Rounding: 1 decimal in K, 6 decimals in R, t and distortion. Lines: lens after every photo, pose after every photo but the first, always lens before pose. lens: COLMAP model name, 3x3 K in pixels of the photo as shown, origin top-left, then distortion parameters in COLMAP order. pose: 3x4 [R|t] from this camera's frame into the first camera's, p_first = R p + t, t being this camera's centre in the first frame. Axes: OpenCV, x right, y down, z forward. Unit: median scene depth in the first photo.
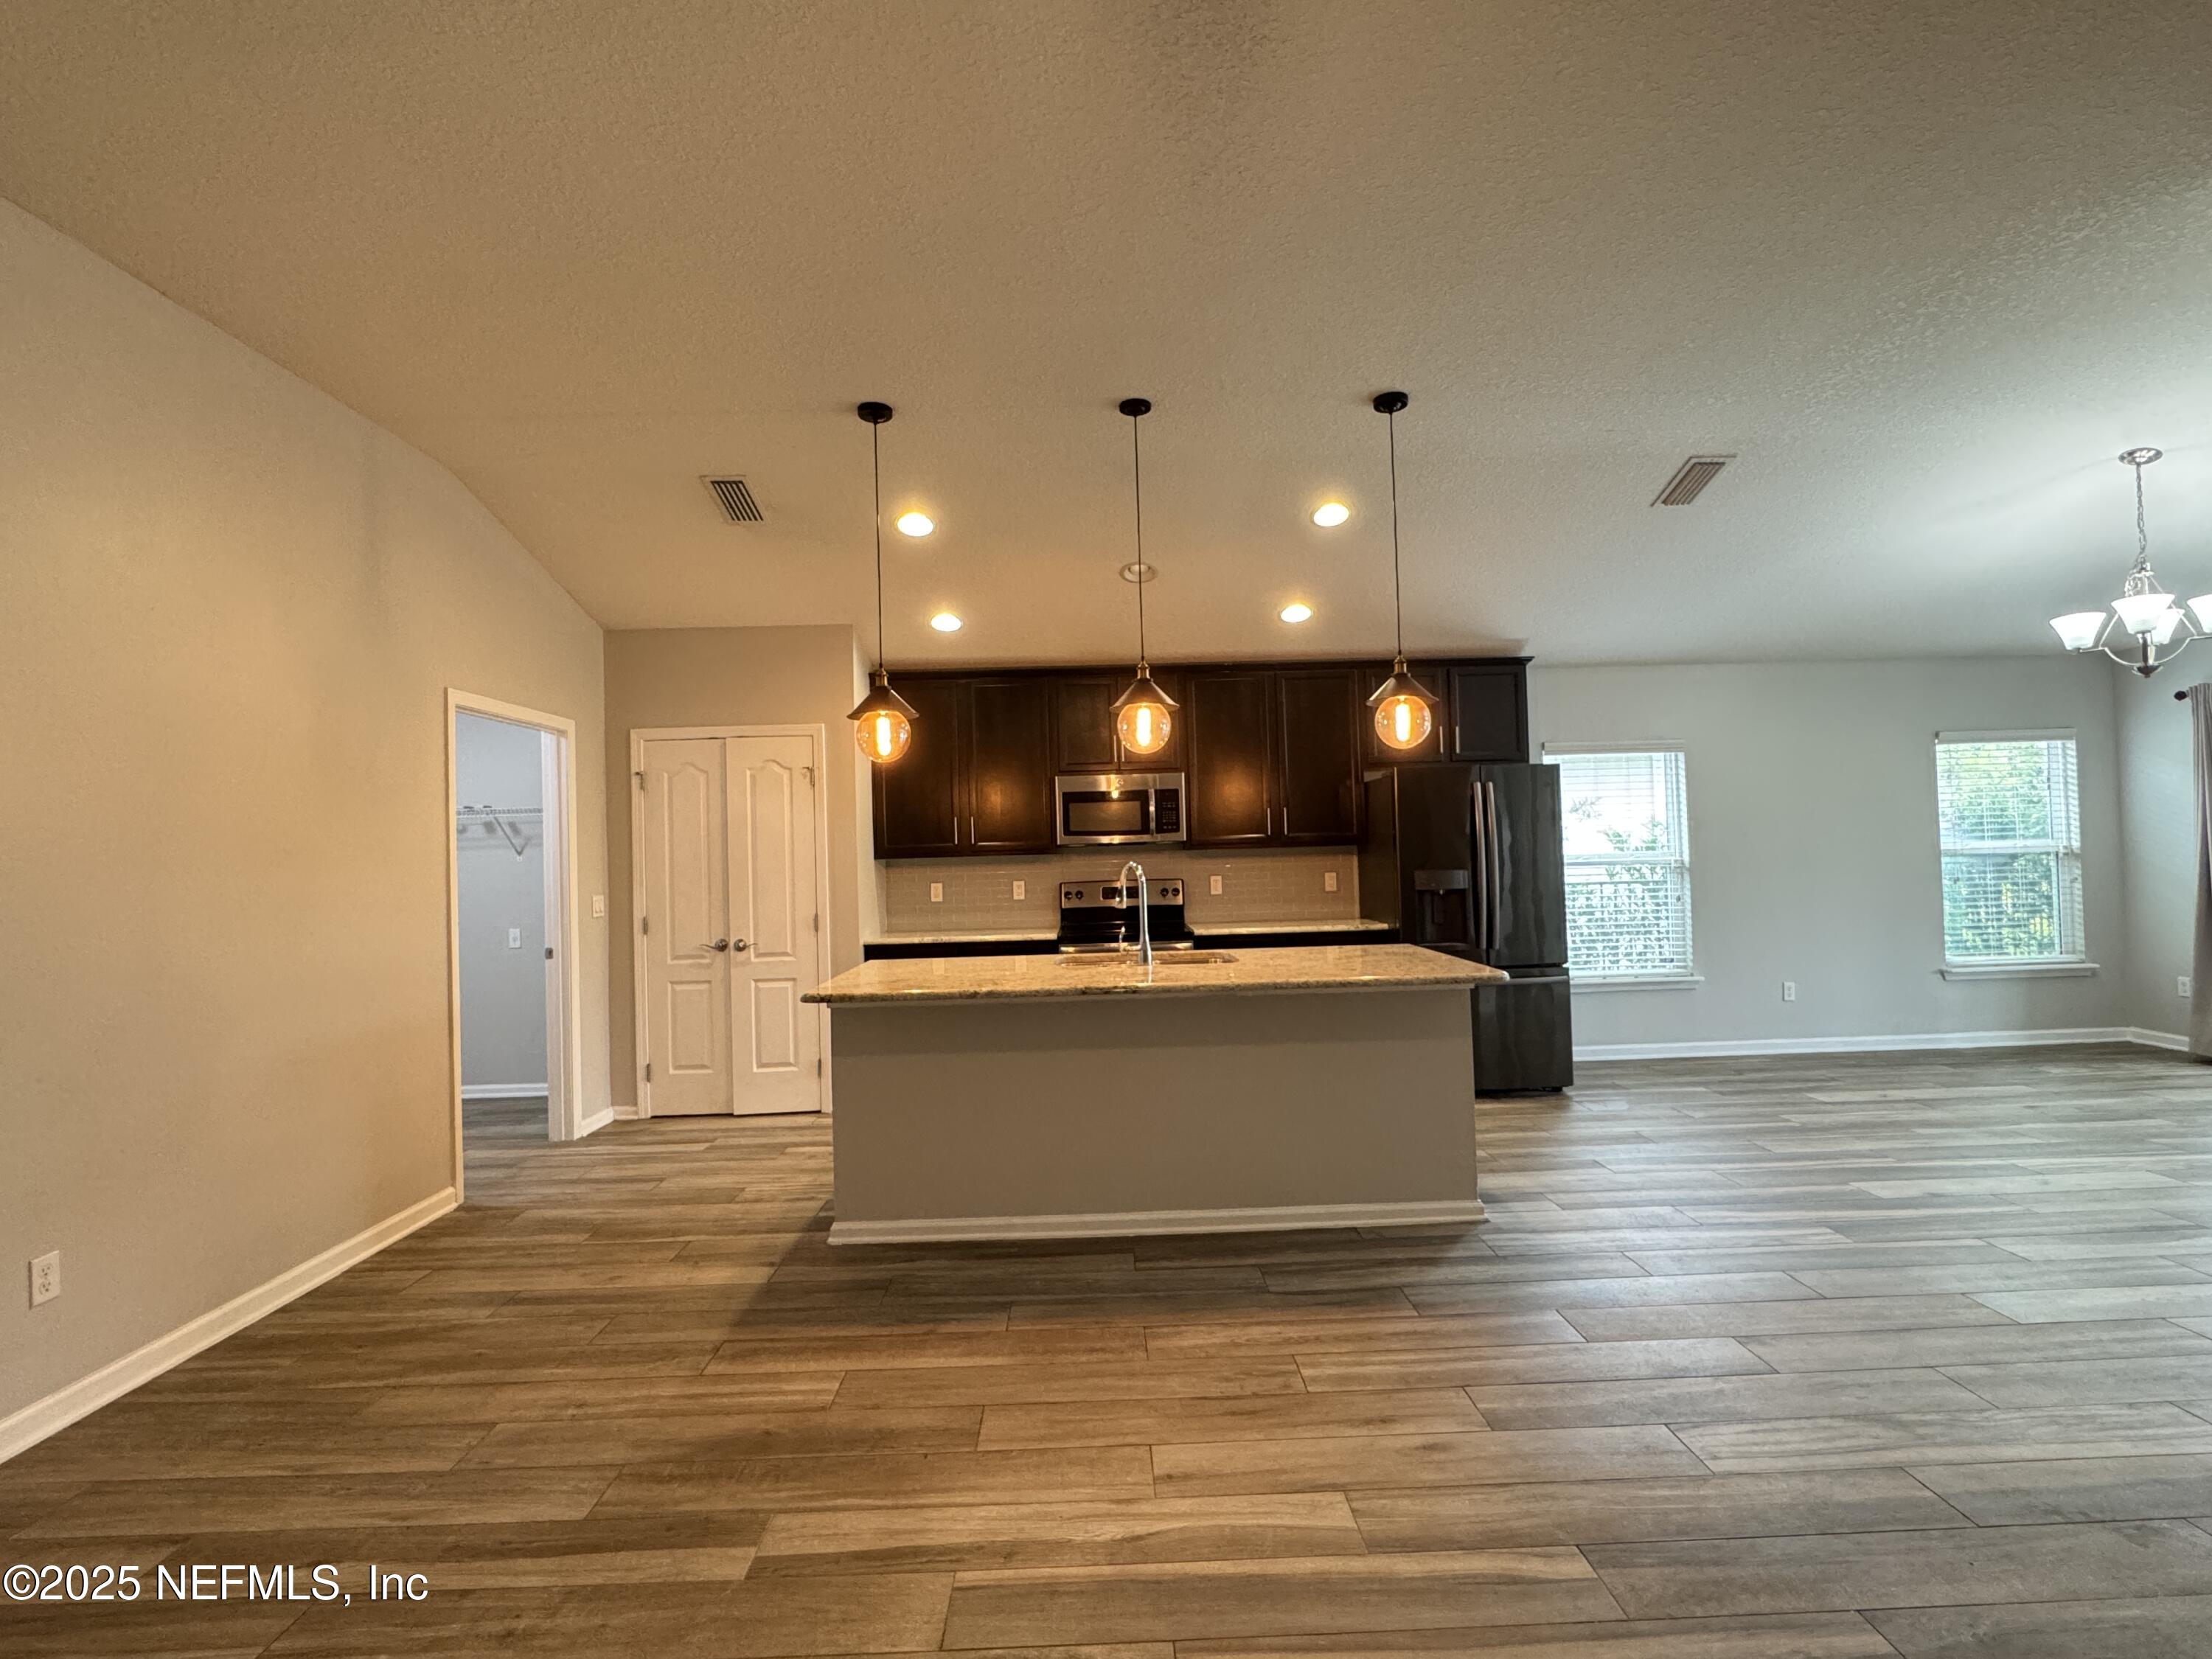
lens RADIAL K [[1019.8, 0, 1106.0], [0, 1019.8, 829.5], [0, 0, 1]] dist [0.000763, 0.001254]
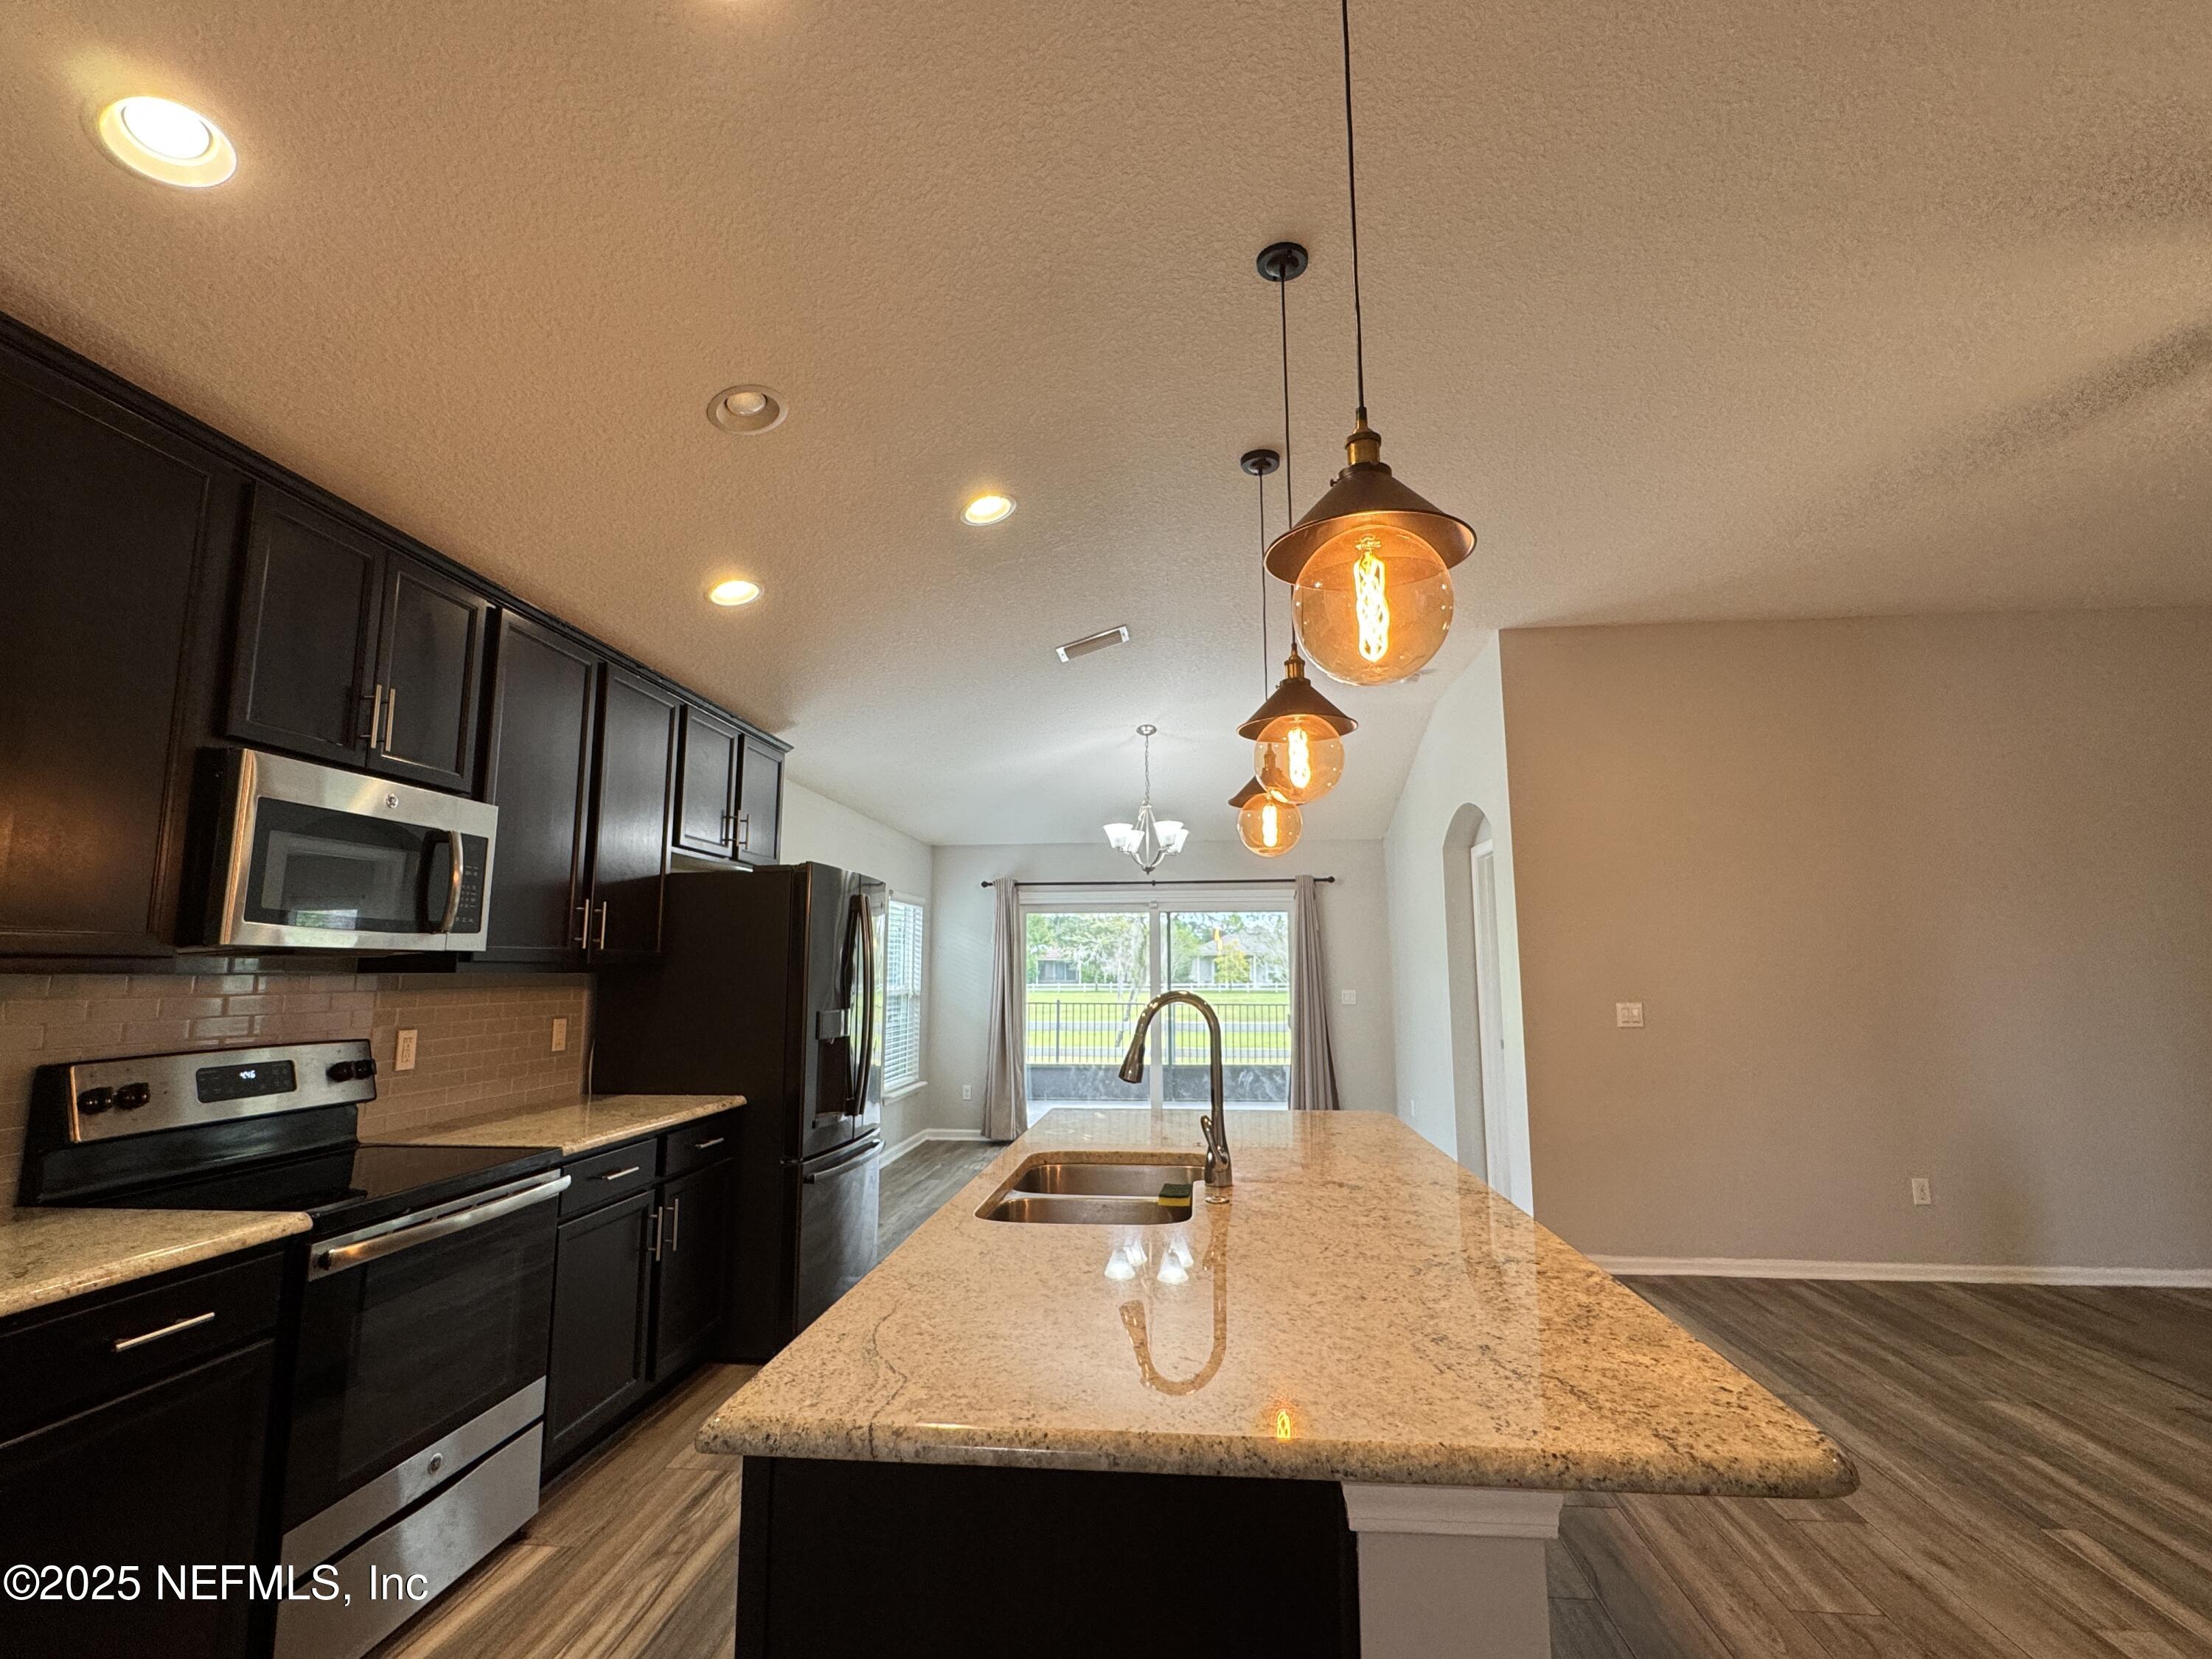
lens RADIAL K [[1019.8, 0, 1106.0], [0, 1019.8, 829.5], [0, 0, 1]] dist [0.000763, 0.001254]
pose [[0.108321, 0.167141, 0.979965, -0.804823], [-0.023371, 0.985921, -0.165573, 0.060518], [-0.993841, -0.004968, 0.110702, 1.530343]]
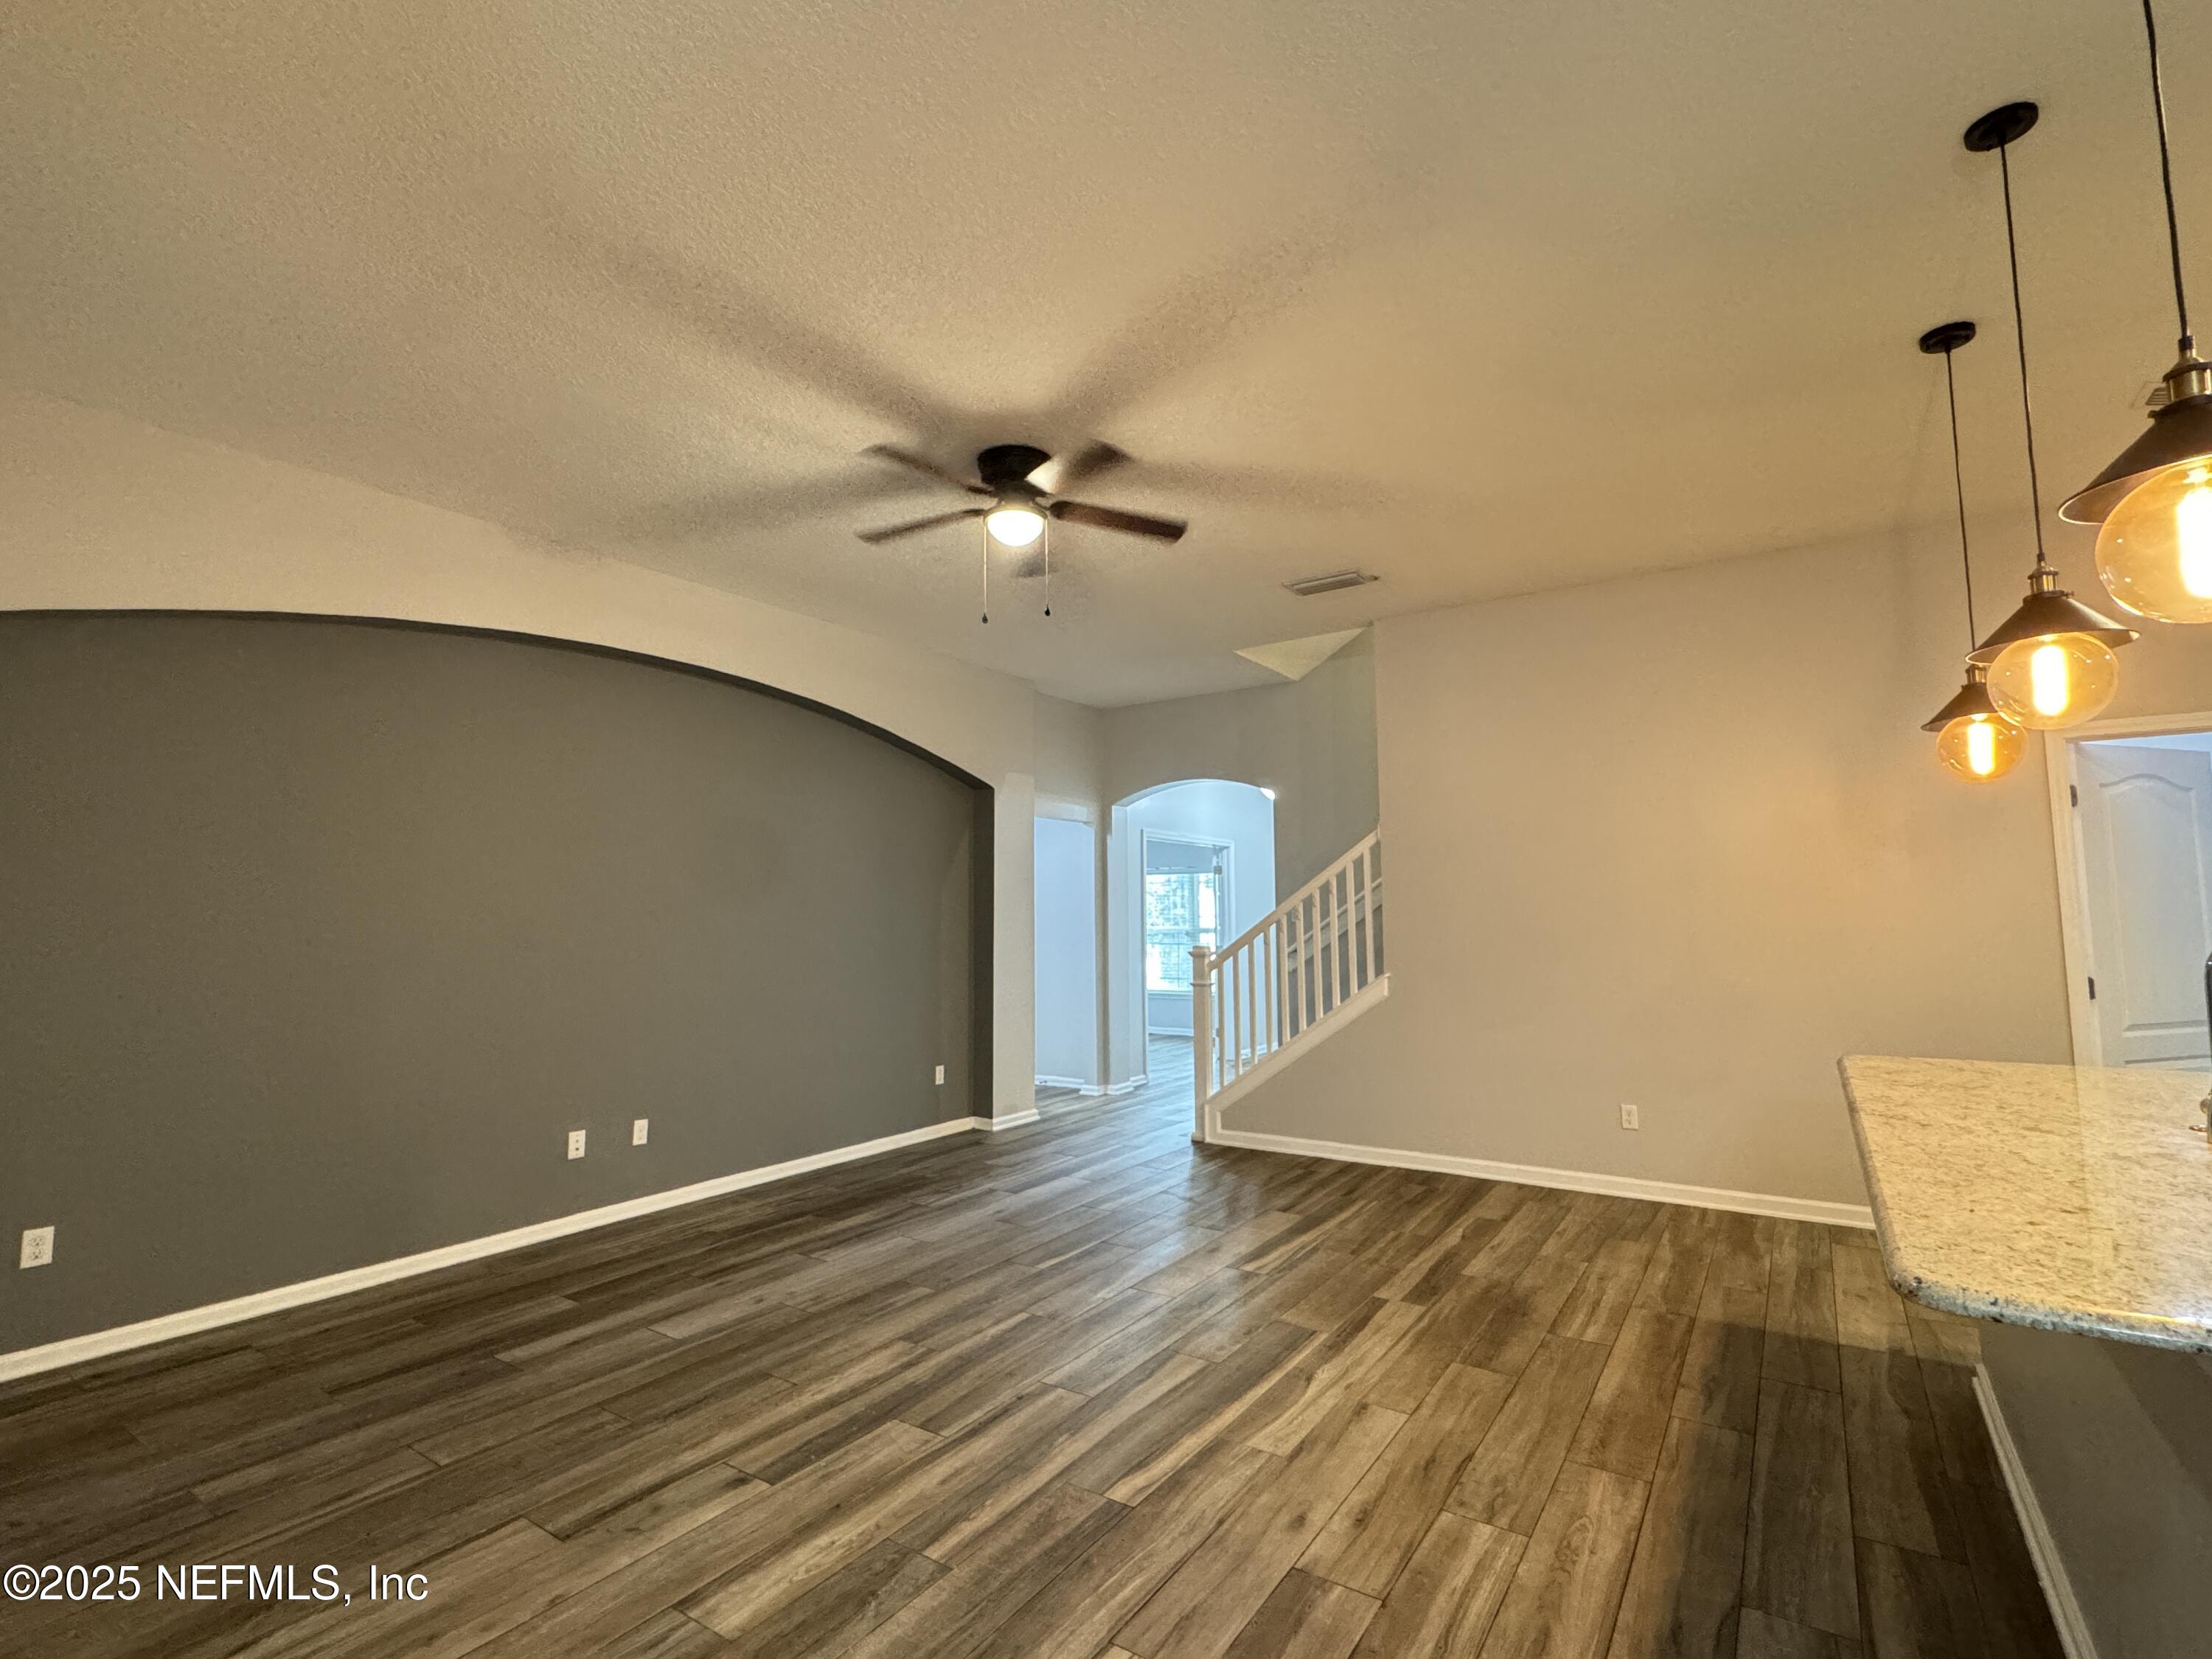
lens RADIAL K [[1017.3, 0, 1106.0], [0, 1017.3, 829.5], [0, 0, 1]] dist [-0.001403, -0.000141]
pose [[-0.573413, -0.038051, -0.818382, 1.128630], [0.044325, 0.996017, -0.077368, -0.002559], [0.818066, -0.080639, -0.569443, 1.302297]]
